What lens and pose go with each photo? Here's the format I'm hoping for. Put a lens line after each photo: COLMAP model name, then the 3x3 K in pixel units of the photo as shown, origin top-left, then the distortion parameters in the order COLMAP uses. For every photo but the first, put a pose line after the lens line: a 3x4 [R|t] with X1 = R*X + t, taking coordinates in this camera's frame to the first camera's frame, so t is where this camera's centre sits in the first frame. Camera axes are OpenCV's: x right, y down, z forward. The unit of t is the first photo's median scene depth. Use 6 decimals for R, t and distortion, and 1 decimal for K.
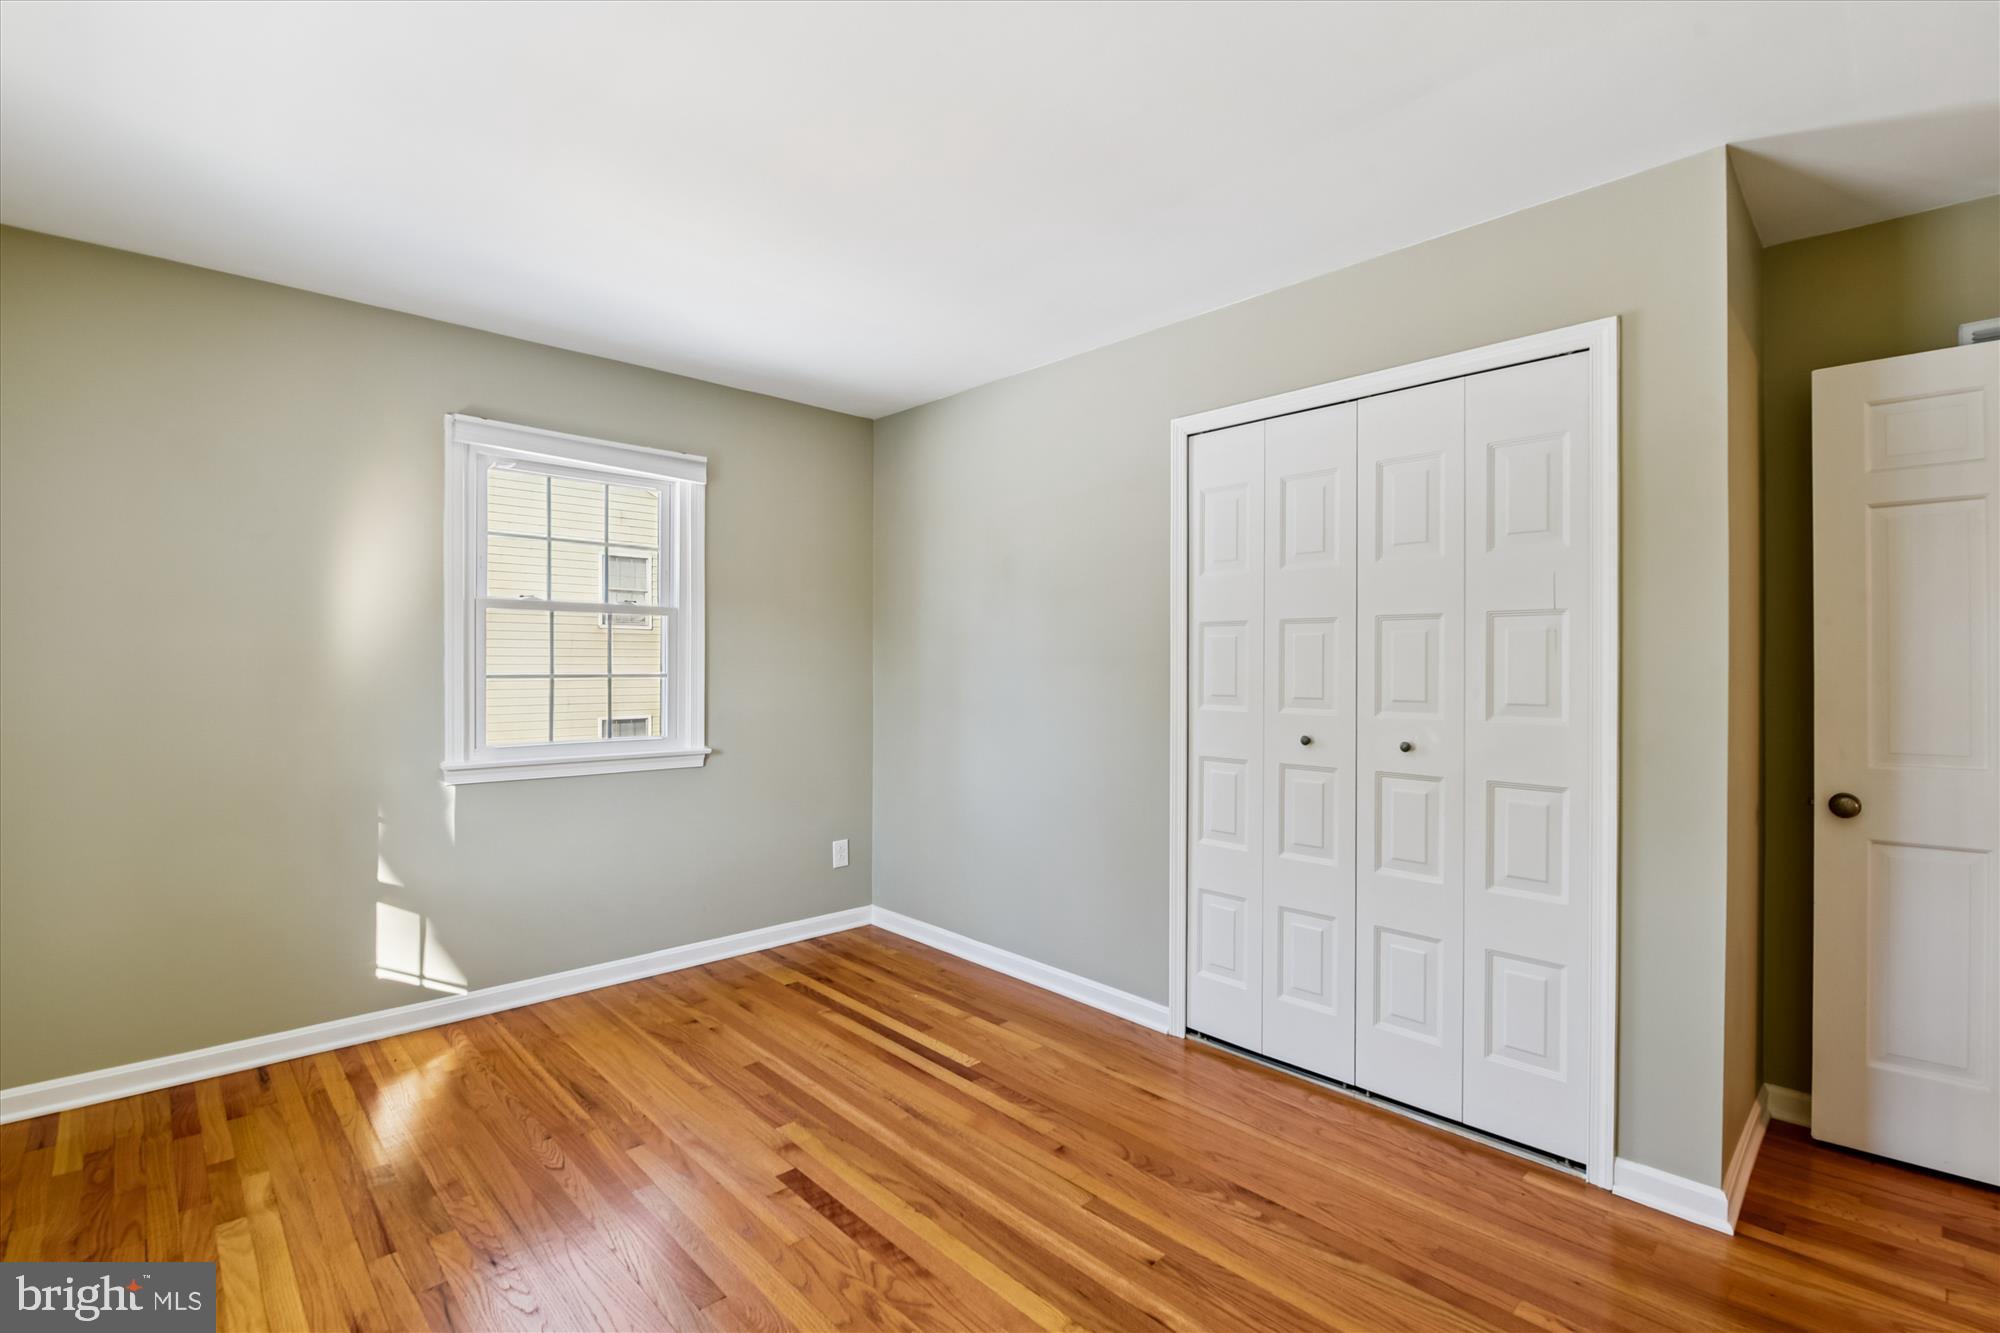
lens RADIAL K [[900.5, 0, 1006.1], [0, 900.5, 666.8], [0, 0, 1]] dist [-0.000044, -0.013693]
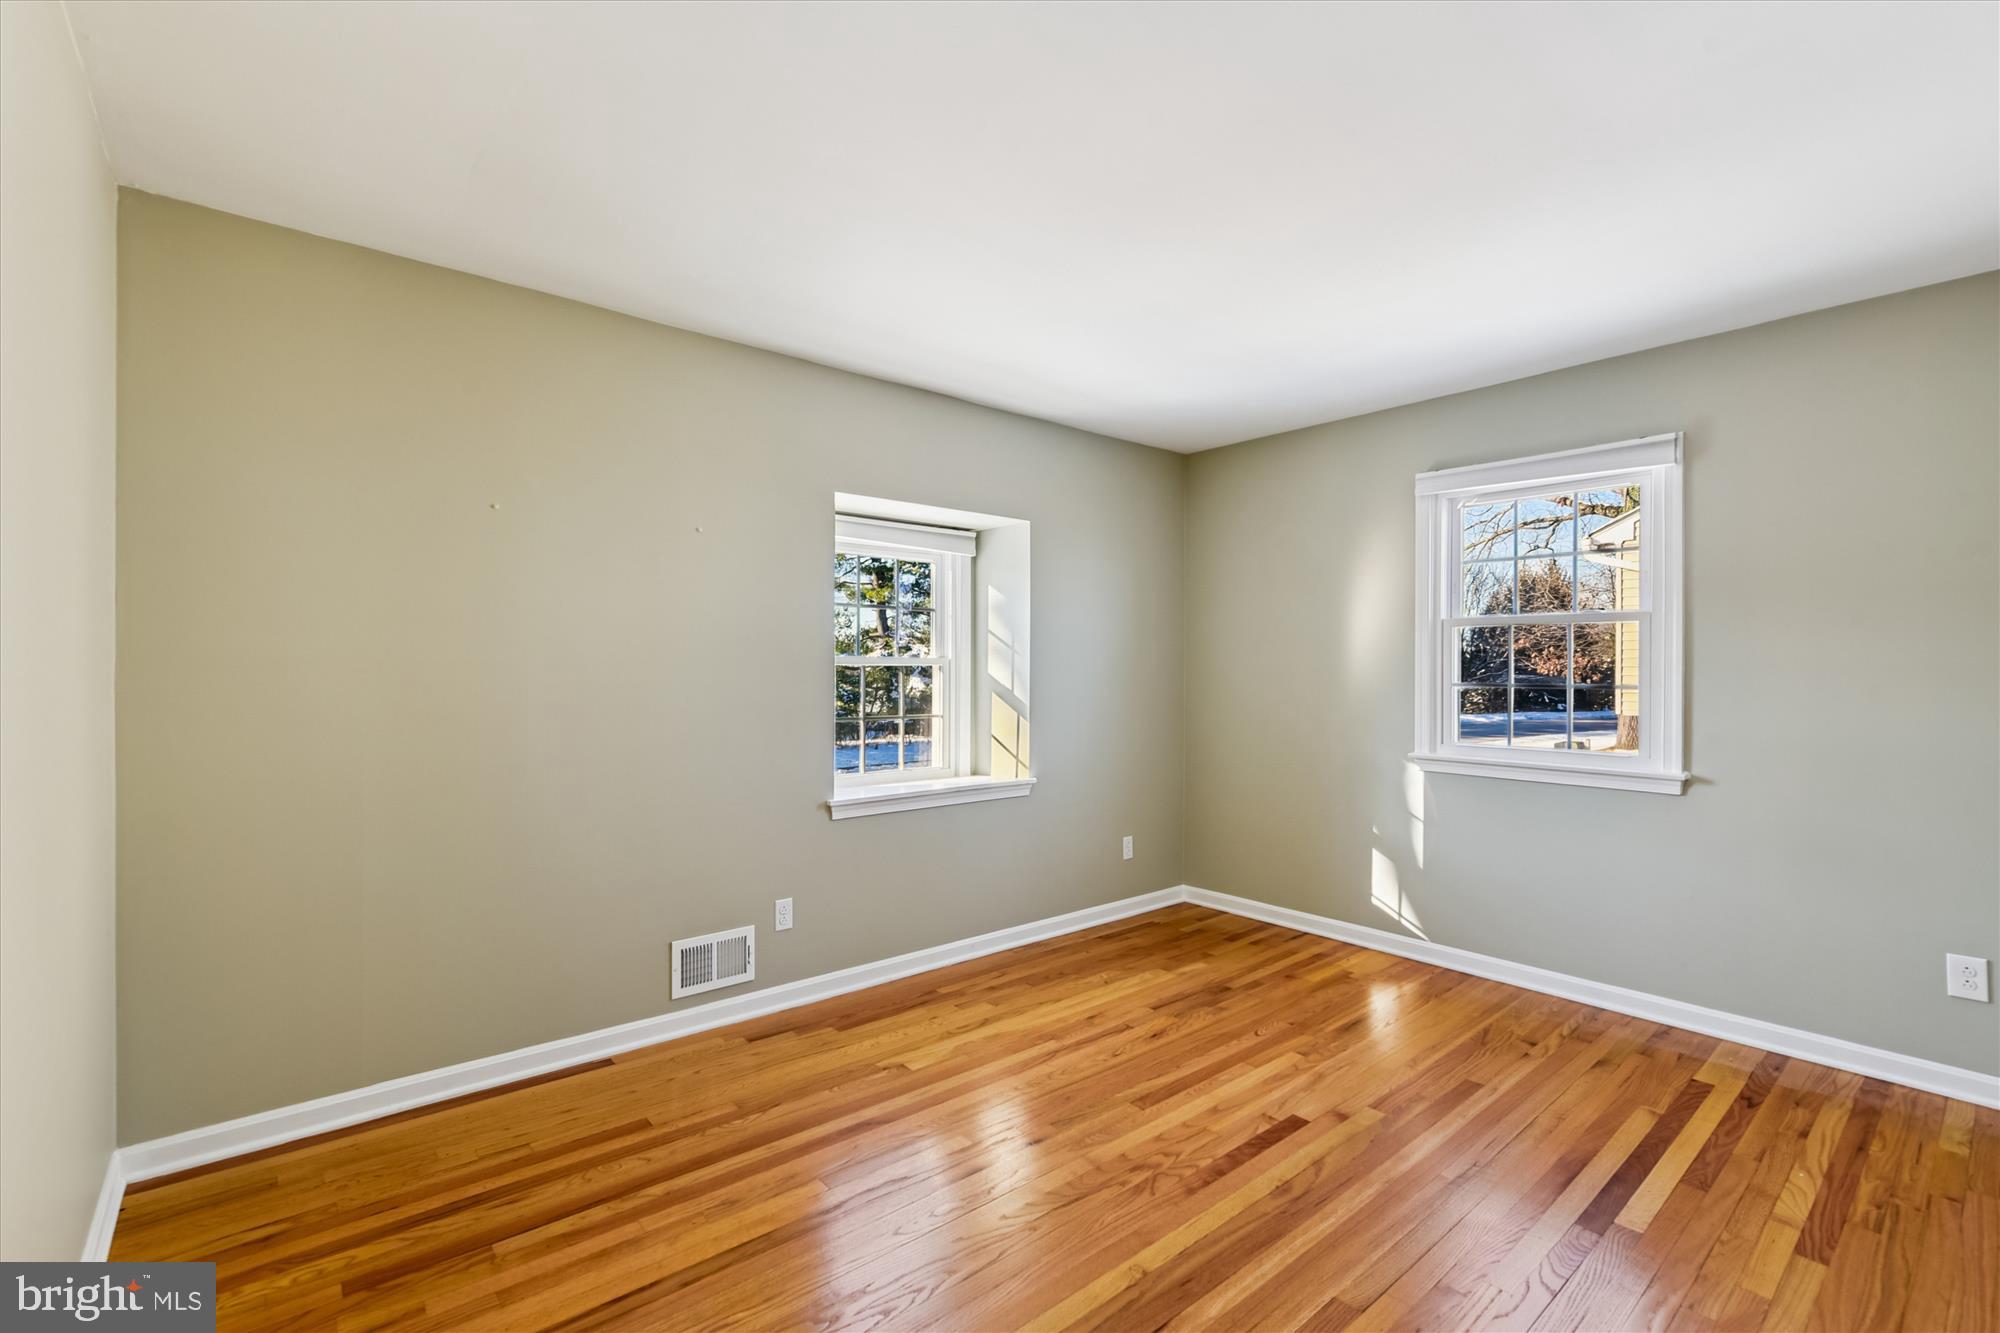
lens RADIAL K [[877.6, 0, 992.0], [0, 877.6, 674.0], [0, 0, 1]] dist [0.001224, 0.000229]
pose [[-0.067456, 0.001367, -0.997721, 0.662083], [-0.009637, 0.999952, 0.002022, 0.001006], [0.997676, 0.009751, -0.067440, 0.503783]]
